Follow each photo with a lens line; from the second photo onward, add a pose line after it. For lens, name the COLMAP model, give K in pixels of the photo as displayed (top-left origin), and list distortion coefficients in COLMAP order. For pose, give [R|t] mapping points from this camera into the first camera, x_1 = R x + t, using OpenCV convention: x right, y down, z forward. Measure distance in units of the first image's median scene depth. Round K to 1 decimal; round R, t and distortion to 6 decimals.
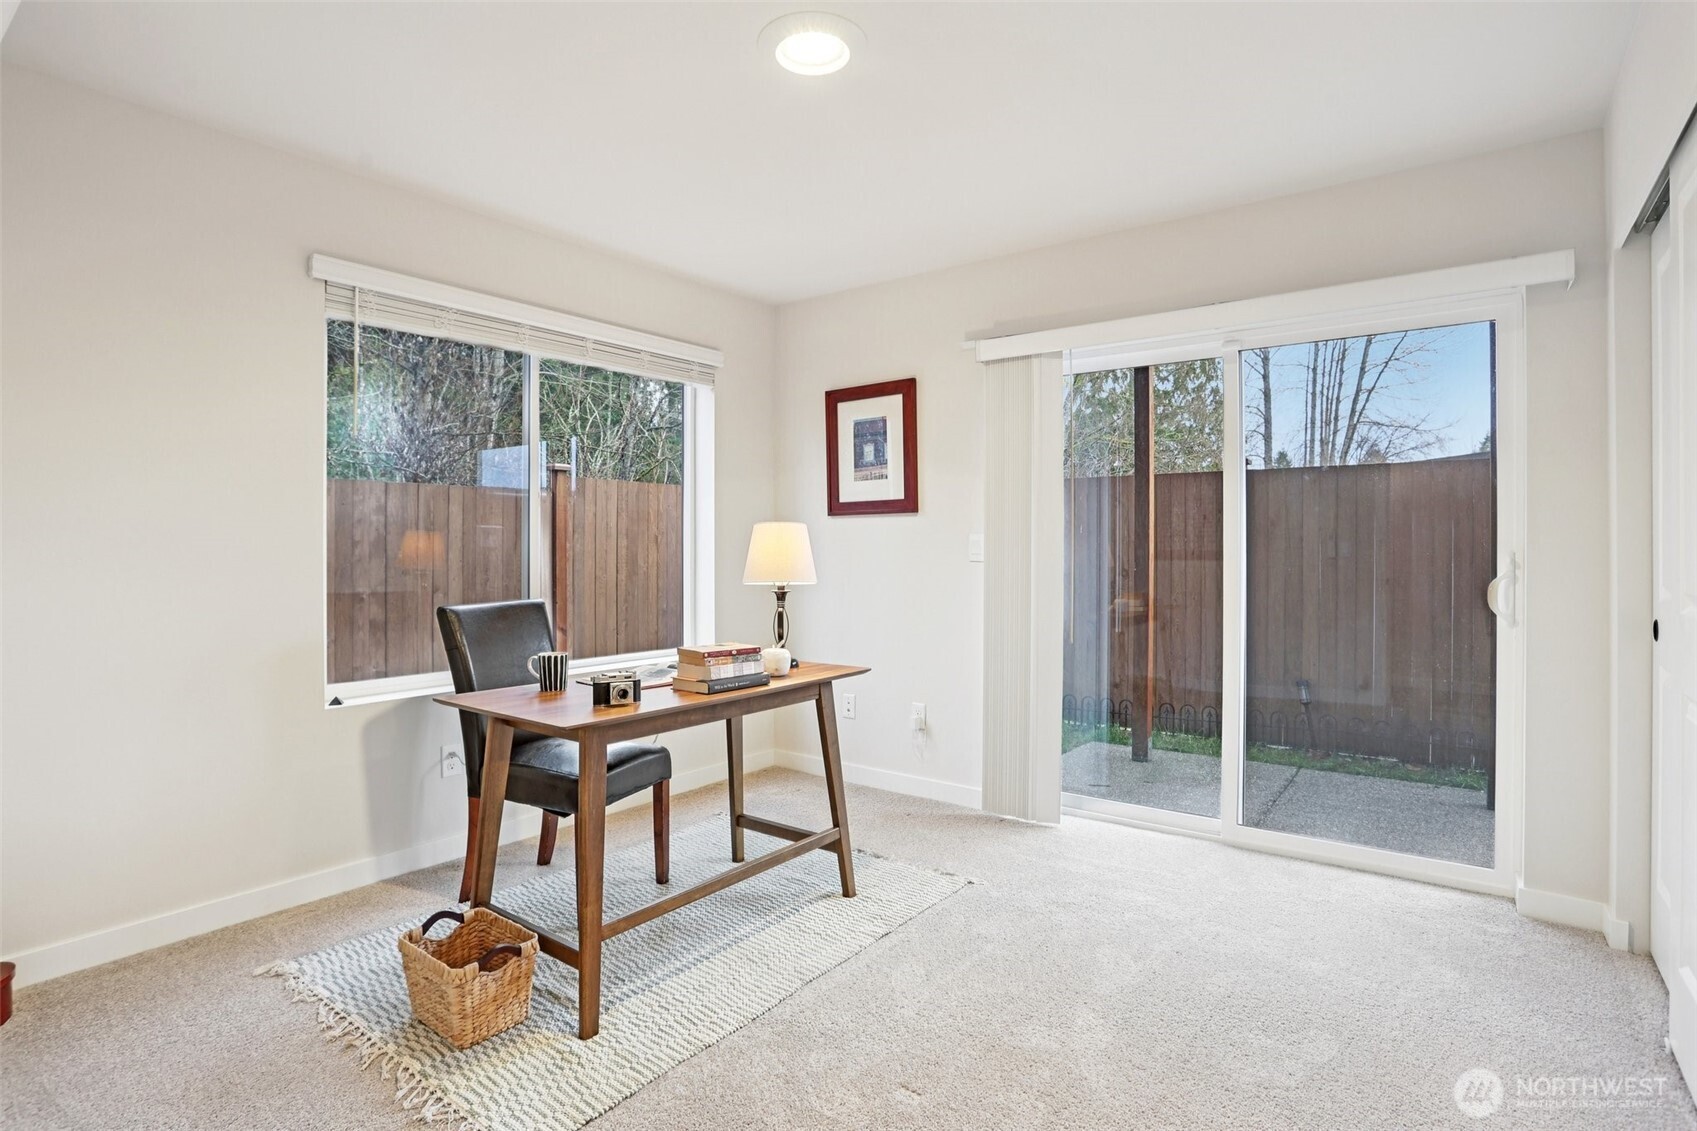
lens RADIAL K [[822.1, 0, 848.5], [0, 822.1, 565.5], [0, 0, 1]] dist [-0.042182, -0.000104]
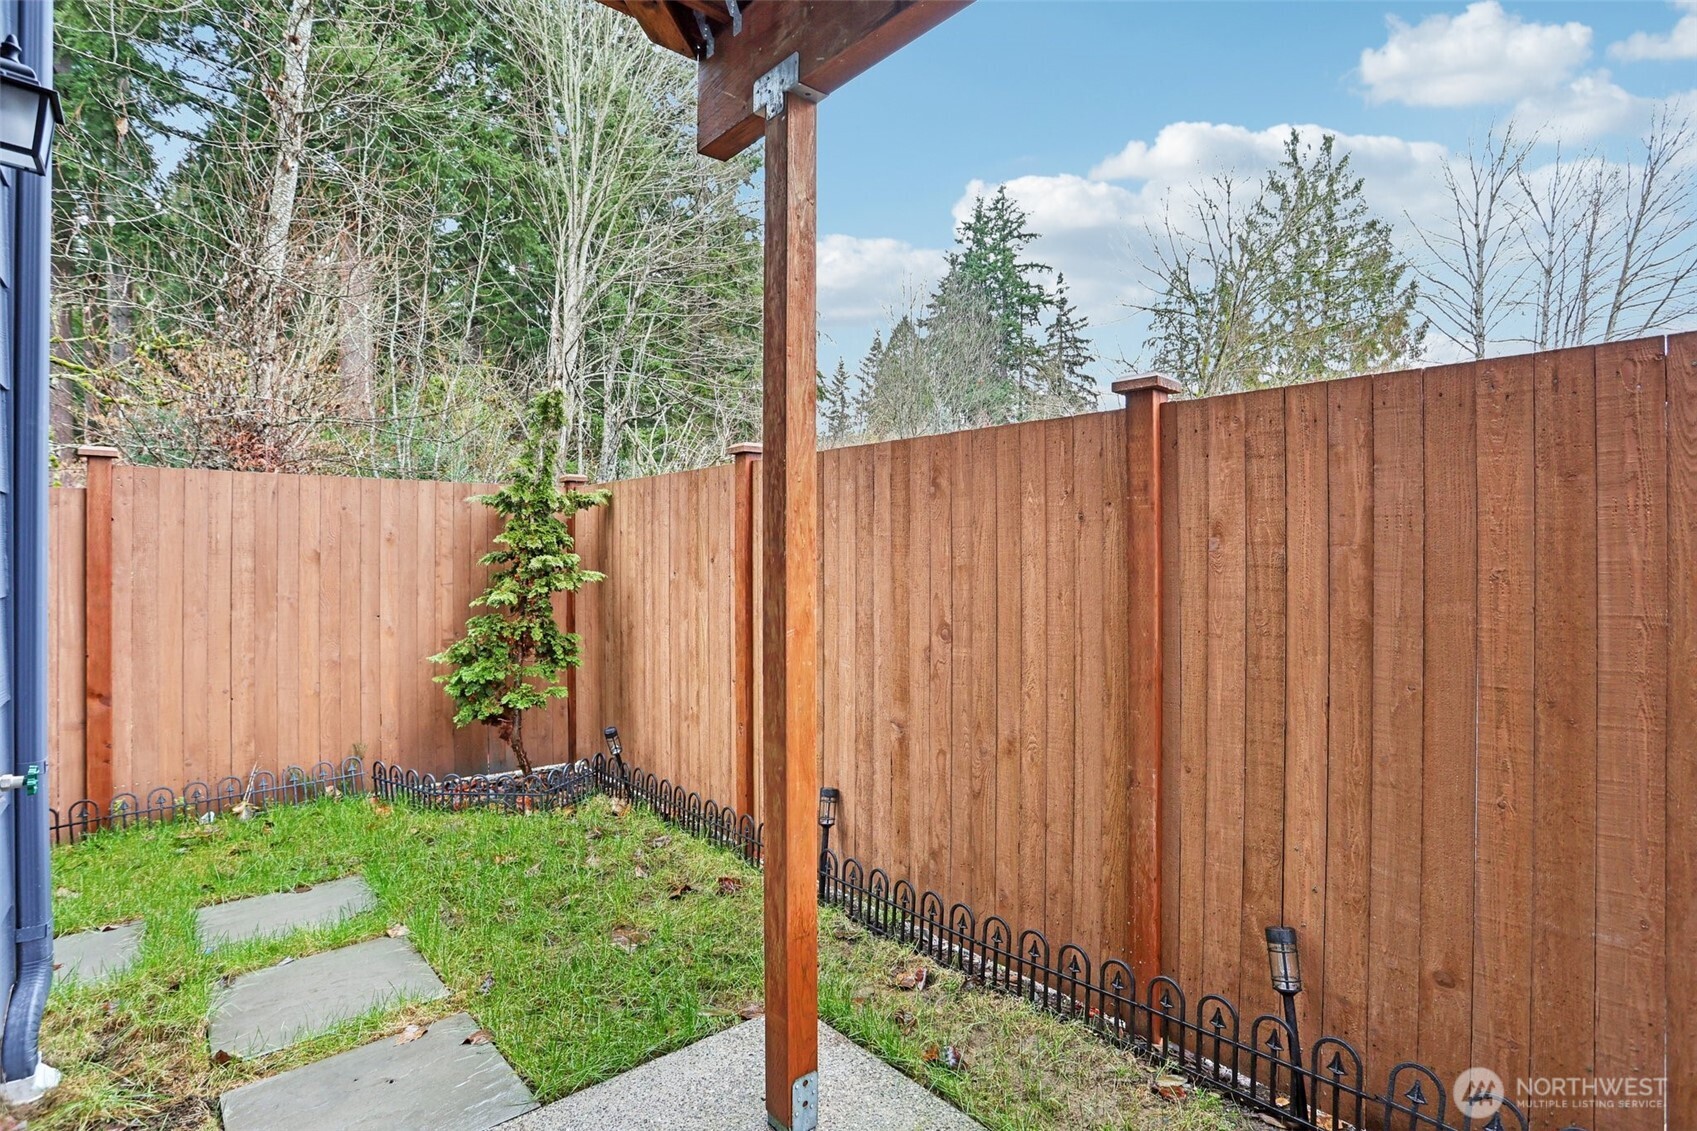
lens RADIAL K [[822.1, 0, 848.5], [0, 822.1, 565.5], [0, 0, 1]] dist [-0.042182, -0.000104]
pose [[0.979098, 0.005843, -0.203305, 0.426618], [-0.007528, 0.999943, -0.007517, -0.029383], [0.203249, 0.008890, 0.979087, 0.563458]]
